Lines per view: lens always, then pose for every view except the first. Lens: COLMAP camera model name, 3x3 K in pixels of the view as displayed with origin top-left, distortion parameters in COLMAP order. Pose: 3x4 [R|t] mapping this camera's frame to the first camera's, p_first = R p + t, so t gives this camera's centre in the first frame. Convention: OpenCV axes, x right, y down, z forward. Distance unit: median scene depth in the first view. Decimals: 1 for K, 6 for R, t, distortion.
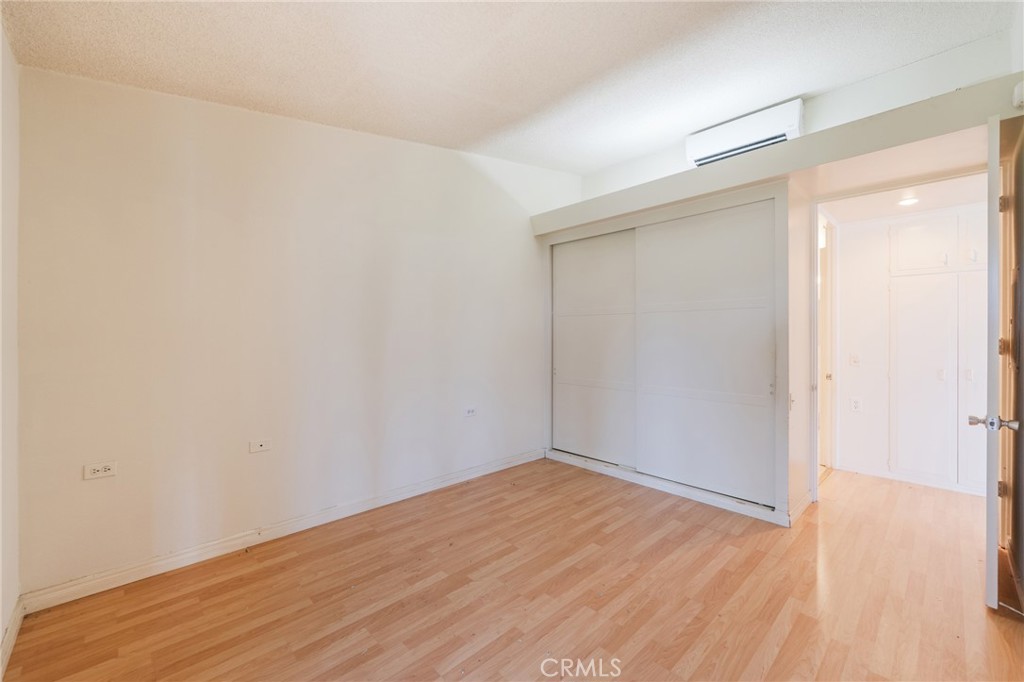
lens RADIAL K [[409.5, 0, 511.2], [0, 409.5, 338.2], [0, 0, 1]] dist [-0.001950, -0.000633]
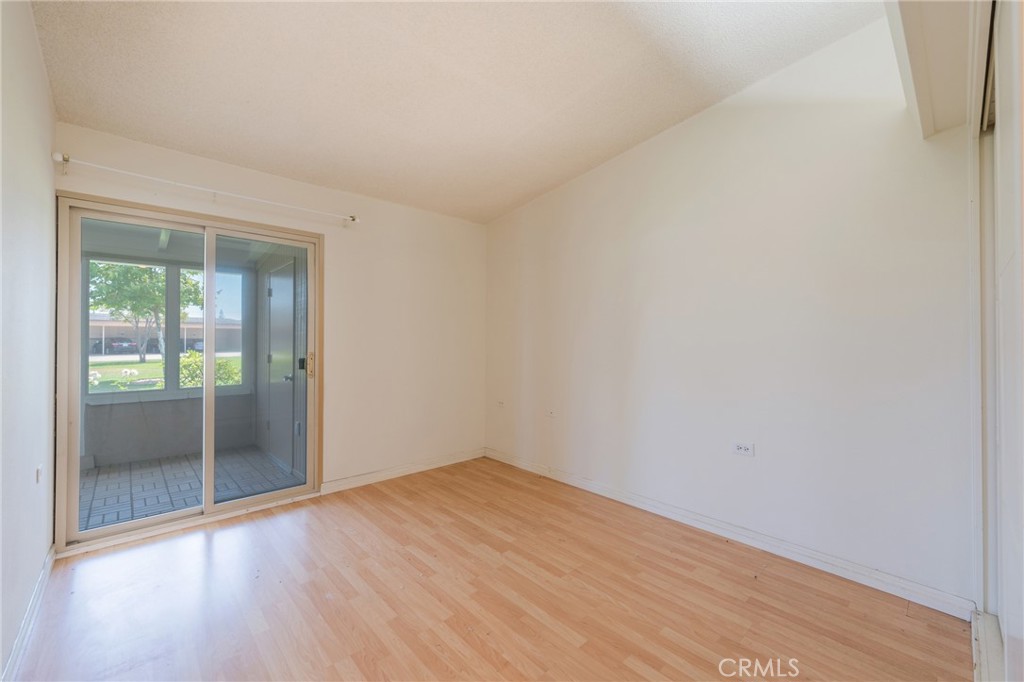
lens RADIAL K [[414.6, 0, 509.6], [0, 414.6, 332.0], [0, 0, 1]] dist [-0.002181, -0.000239]
pose [[-0.001568, -0.011661, -0.999931, 0.911850], [-0.020915, 0.999714, -0.011626, -0.003112], [0.999780, 0.020895, -0.001812, 0.874777]]
